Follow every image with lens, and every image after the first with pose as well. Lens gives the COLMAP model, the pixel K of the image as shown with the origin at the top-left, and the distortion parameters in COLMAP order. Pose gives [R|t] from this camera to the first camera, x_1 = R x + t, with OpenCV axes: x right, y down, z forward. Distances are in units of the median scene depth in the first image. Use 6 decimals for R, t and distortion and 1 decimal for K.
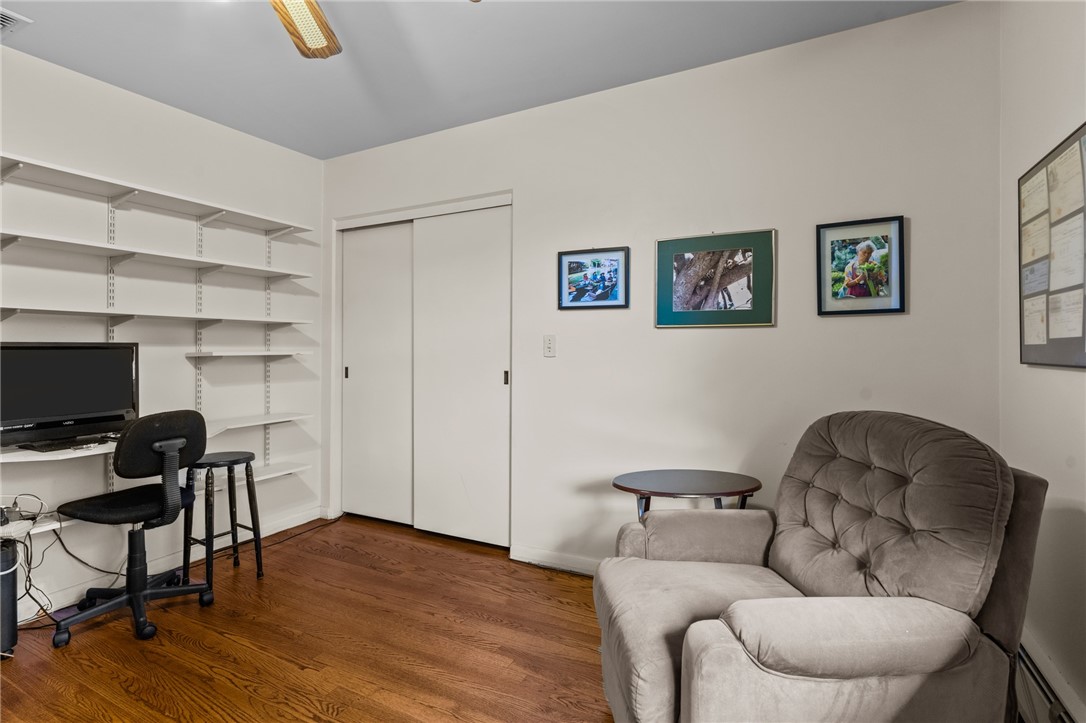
lens RADIAL K [[528.8, 0, 528.3], [0, 528.8, 342.5], [0, 0, 1]] dist [0.002495, 0.000390]
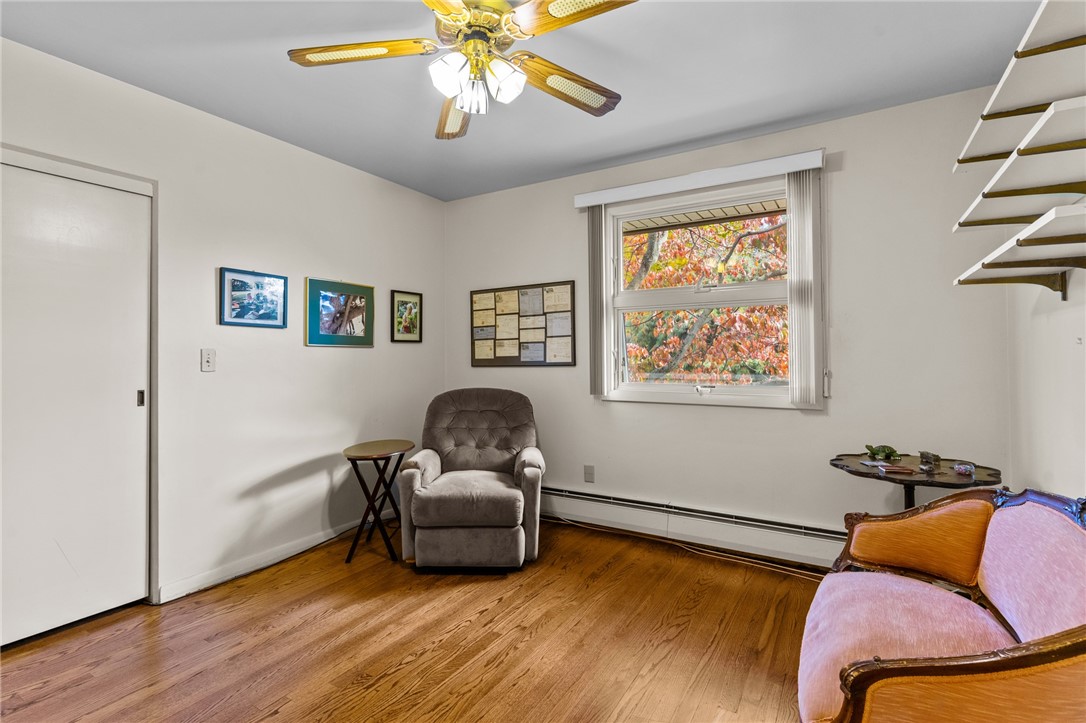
lens RADIAL K [[528.8, 0, 528.3], [0, 528.8, 342.5], [0, 0, 1]] dist [0.002495, 0.000390]
pose [[0.069972, 0.033953, 0.996971, -1.045815], [-0.000235, 0.999421, -0.034020, 0.008455], [-0.997549, 0.002146, 0.069939, 0.396863]]
